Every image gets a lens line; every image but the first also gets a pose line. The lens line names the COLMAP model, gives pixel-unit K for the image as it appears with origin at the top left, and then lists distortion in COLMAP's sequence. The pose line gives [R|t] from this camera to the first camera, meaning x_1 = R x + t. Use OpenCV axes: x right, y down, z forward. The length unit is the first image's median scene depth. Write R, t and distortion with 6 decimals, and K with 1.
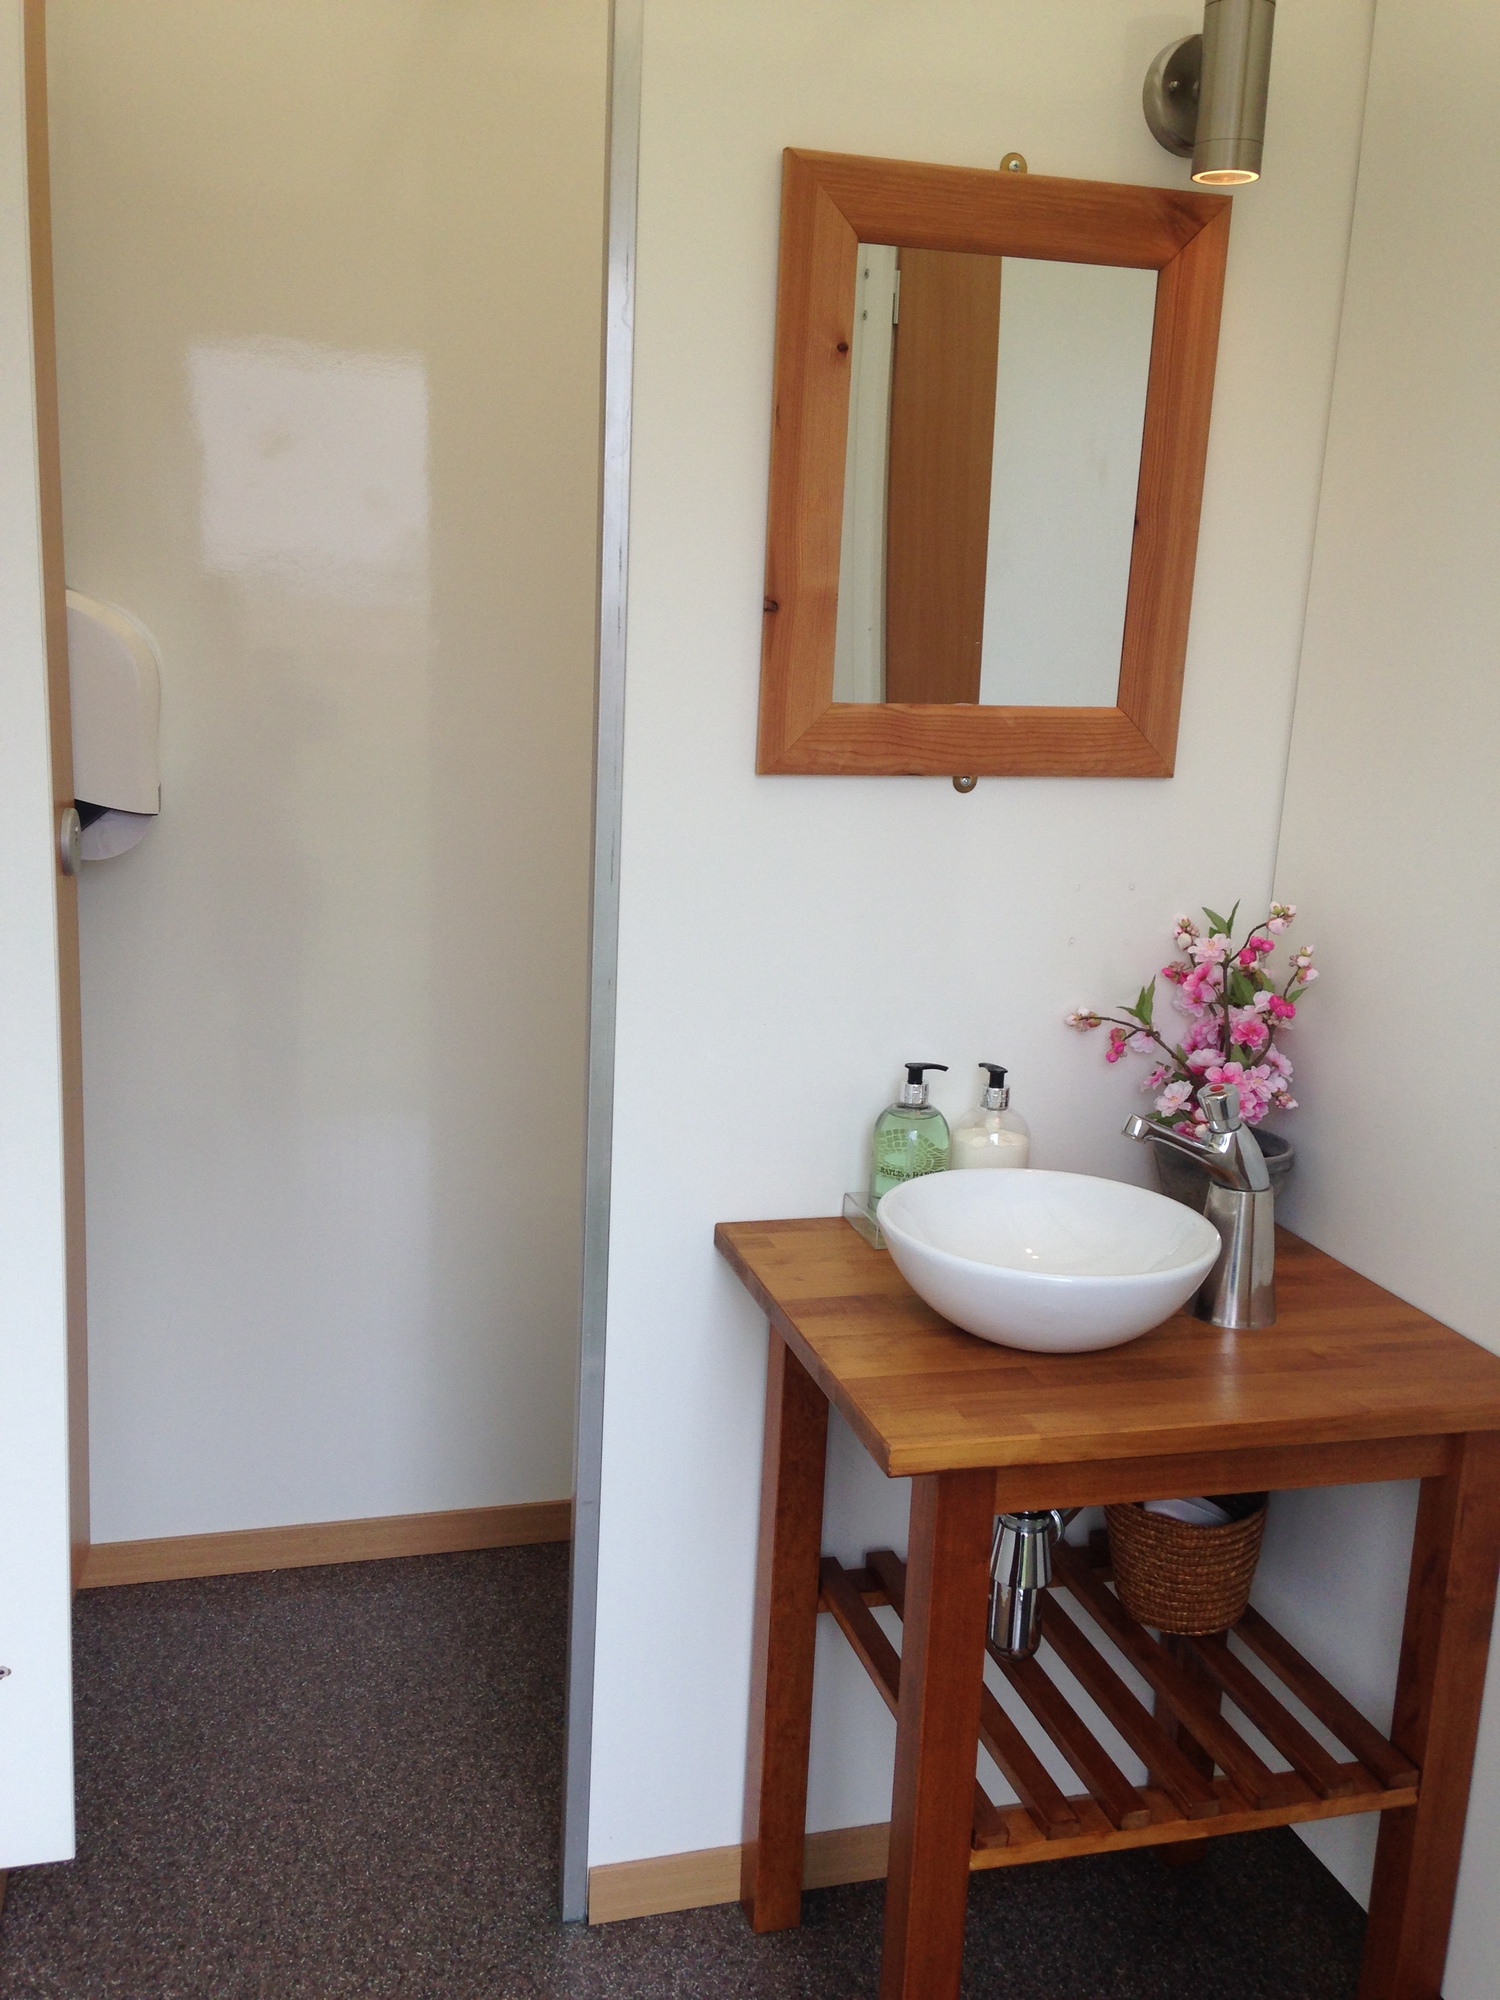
lens RADIAL K [[1772.3, 0, 750.0], [0, 1772.3, 1000.0], [0, 0, 1]] dist [0.191872, -0.296338]
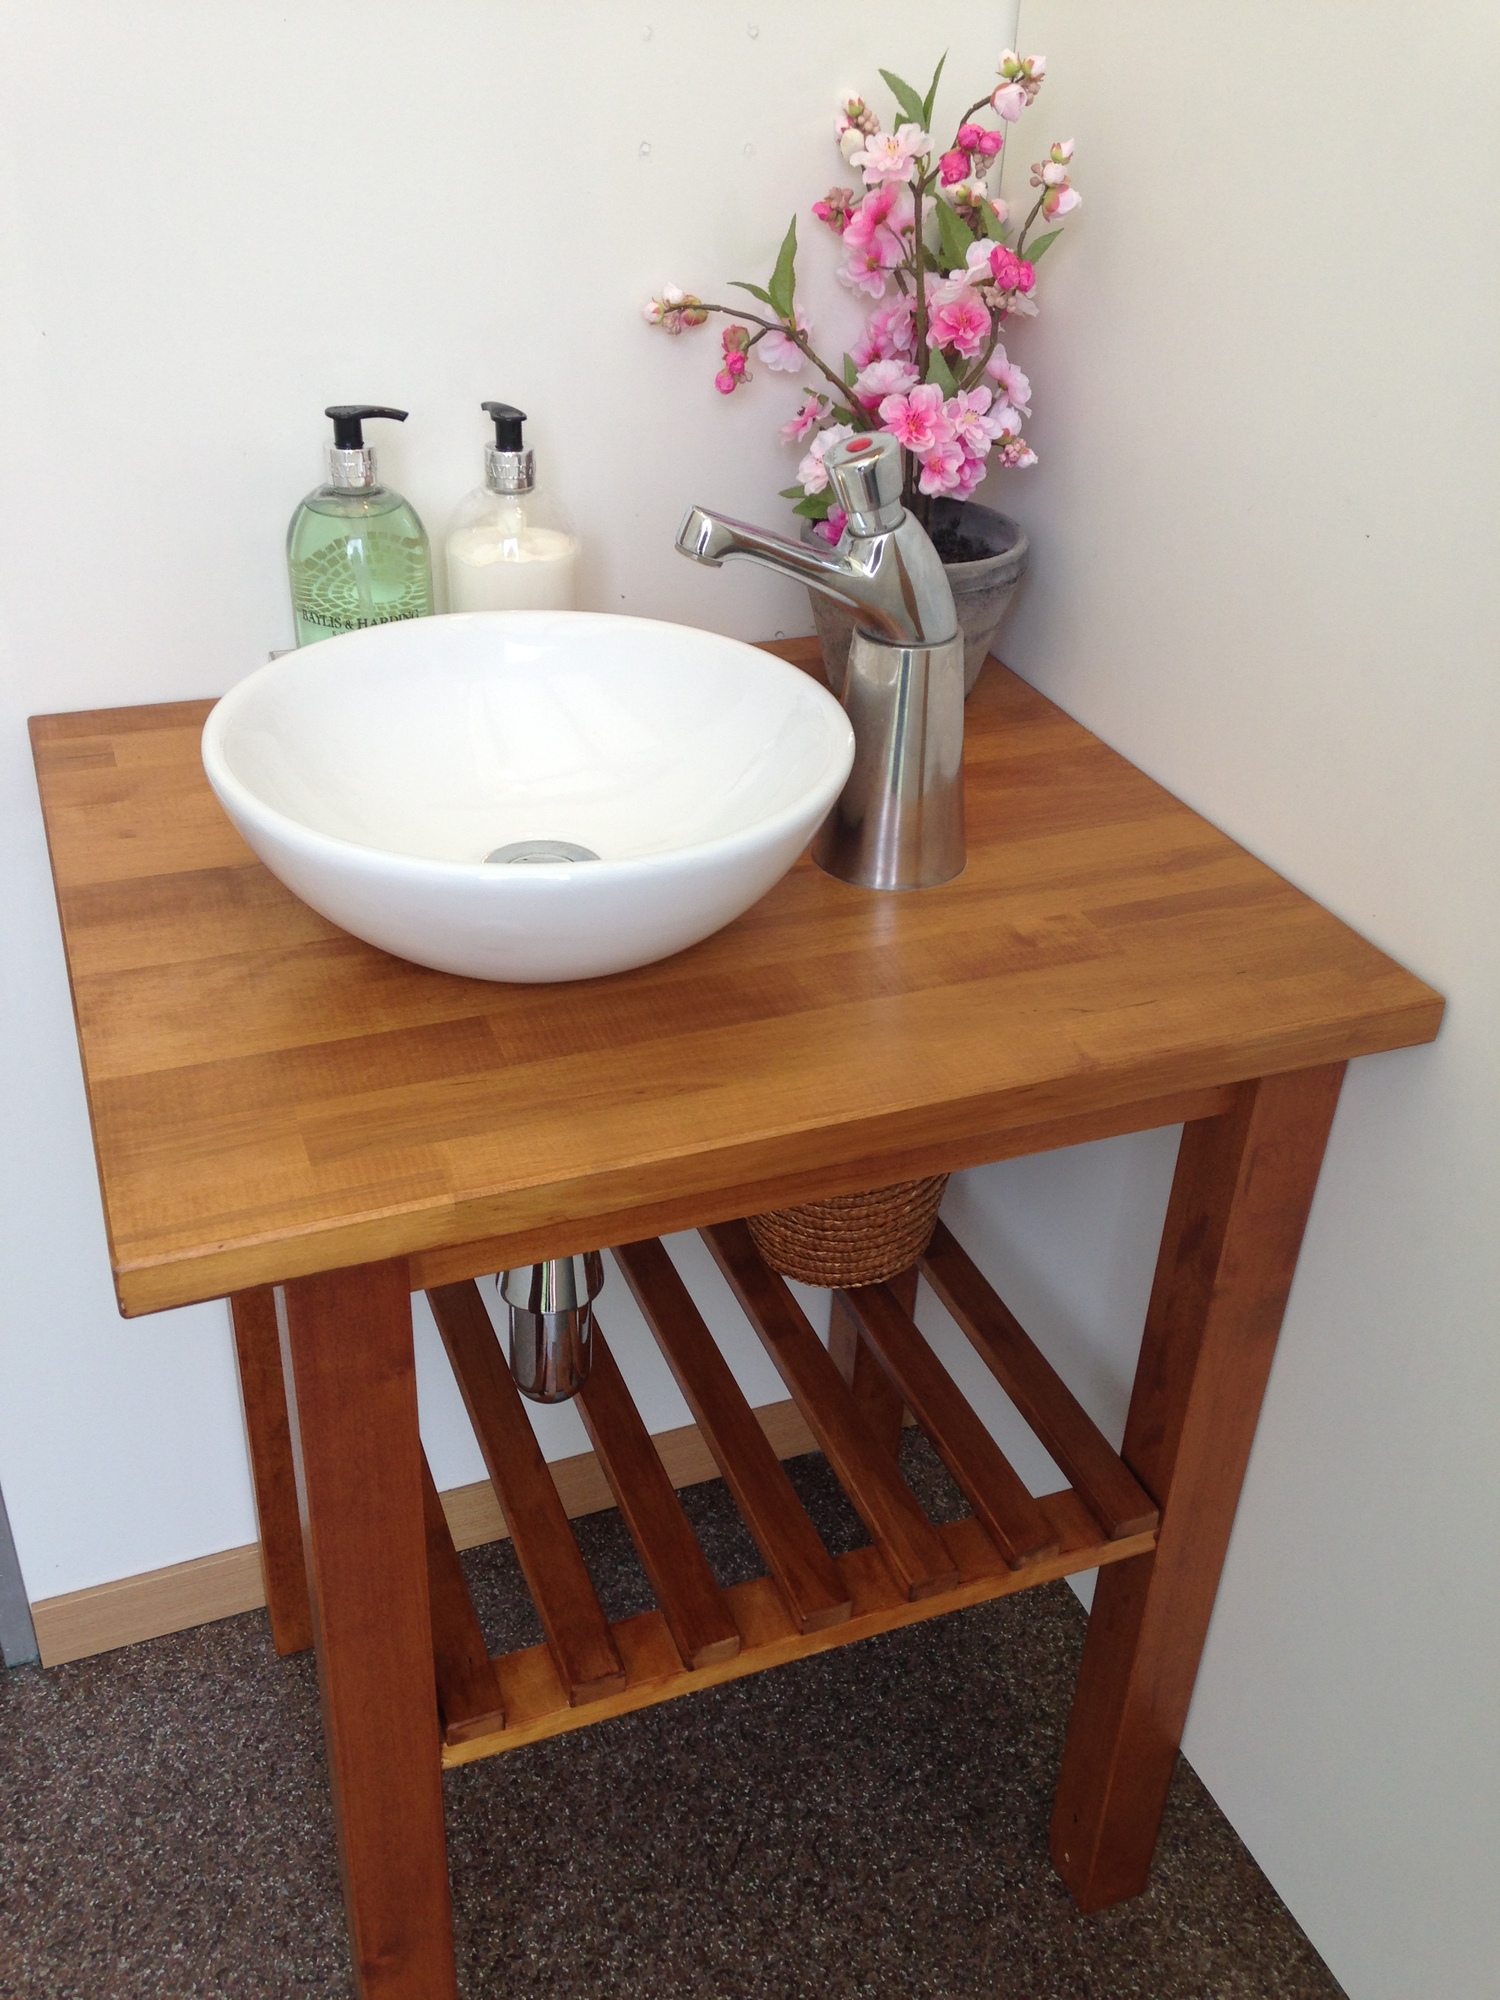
lens RADIAL K [[1772.3, 0, 750.0], [0, 1772.3, 1000.0], [0, 0, 1]] dist [0.191872, -0.296338]
pose [[0.994951, -0.062667, 0.078386, 0.158621], [0.030804, 0.934065, 0.355772, 0.012024], [-0.095513, -0.351561, 0.931280, 0.416699]]
